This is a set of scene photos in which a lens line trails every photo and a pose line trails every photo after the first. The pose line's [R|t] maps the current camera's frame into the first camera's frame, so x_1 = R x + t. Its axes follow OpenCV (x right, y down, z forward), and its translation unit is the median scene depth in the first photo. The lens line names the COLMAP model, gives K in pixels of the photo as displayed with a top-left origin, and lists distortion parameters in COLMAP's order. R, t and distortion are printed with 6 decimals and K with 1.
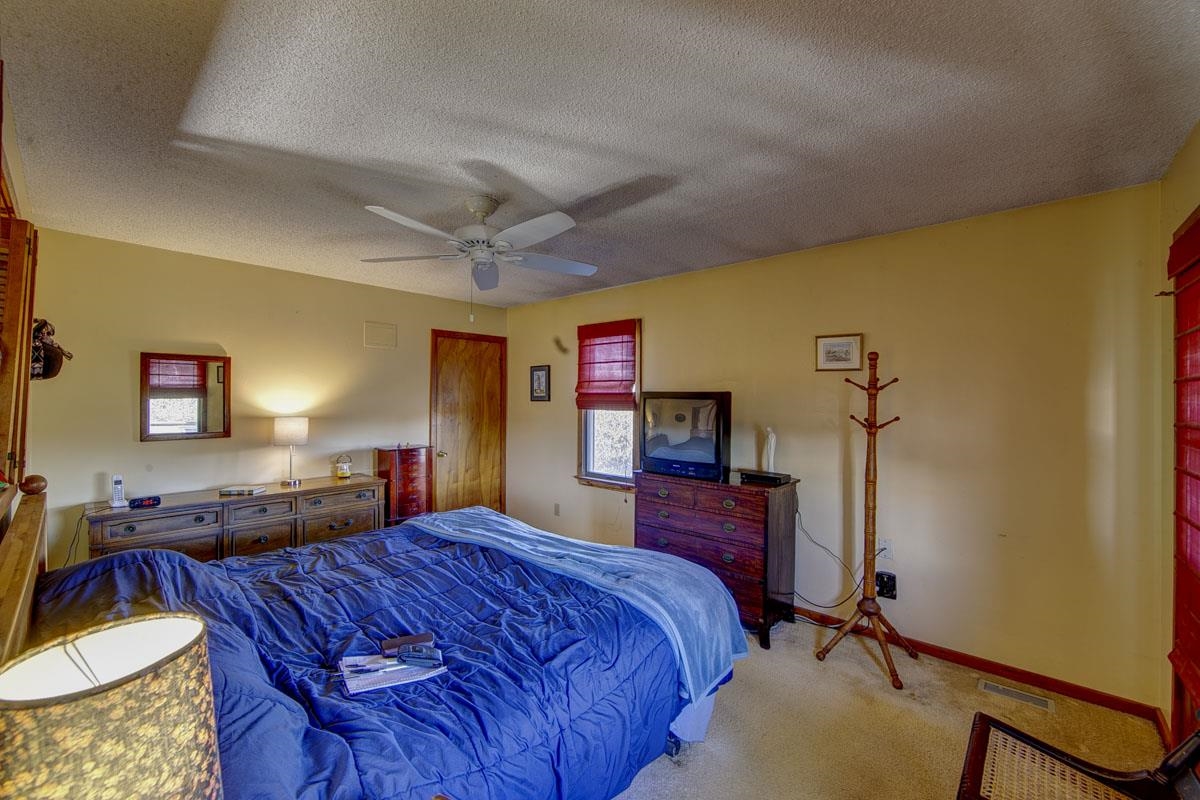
lens RADIAL K [[481.1, 0, 594.4], [0, 481.1, 400.8], [0, 0, 1]] dist [-0.001051, -0.000033]
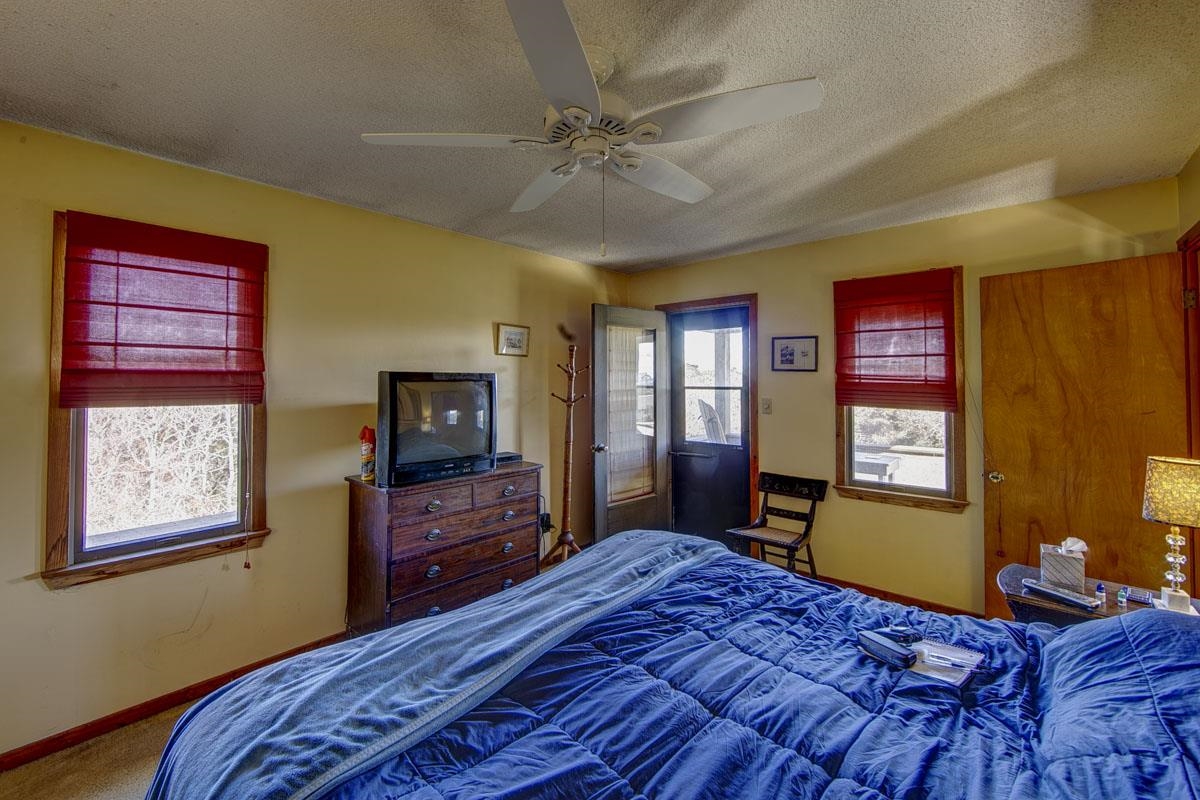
lens RADIAL K [[498.7, 0, 595.2], [0, 498.7, 373.6], [0, 0, 1]] dist [-0.001045, -0.000126]
pose [[-0.013897, 0.004375, 0.999894, -0.608179], [0.000964, 0.999990, -0.004362, -0.013274], [-0.999903, 0.000903, -0.013901, 0.706004]]
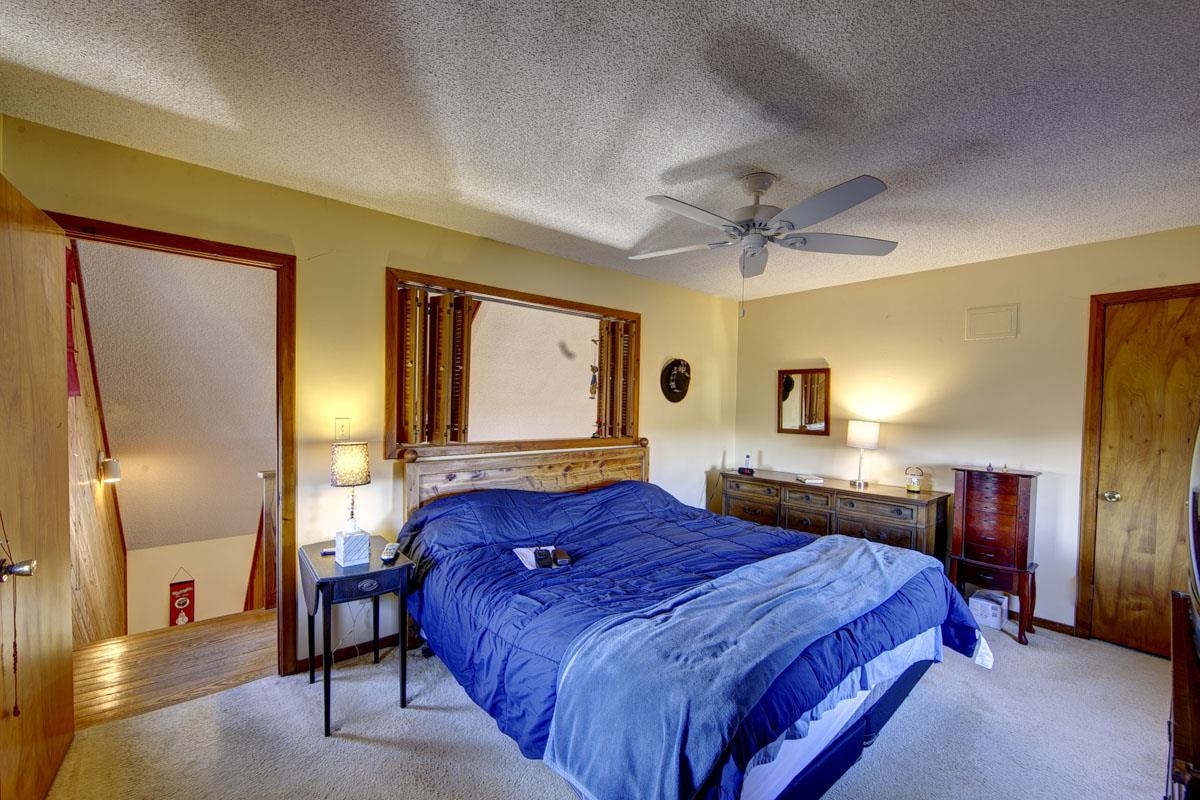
lens RADIAL K [[488.2, 0, 601.5], [0, 488.2, 420.4], [0, 0, 1]] dist [-0.011900, -0.000033]
pose [[-0.136875, 0.030122, -0.990130, 0.502201], [-0.016915, 0.999321, 0.032740, 0.006687], [0.990444, 0.021229, -0.136273, 0.588574]]
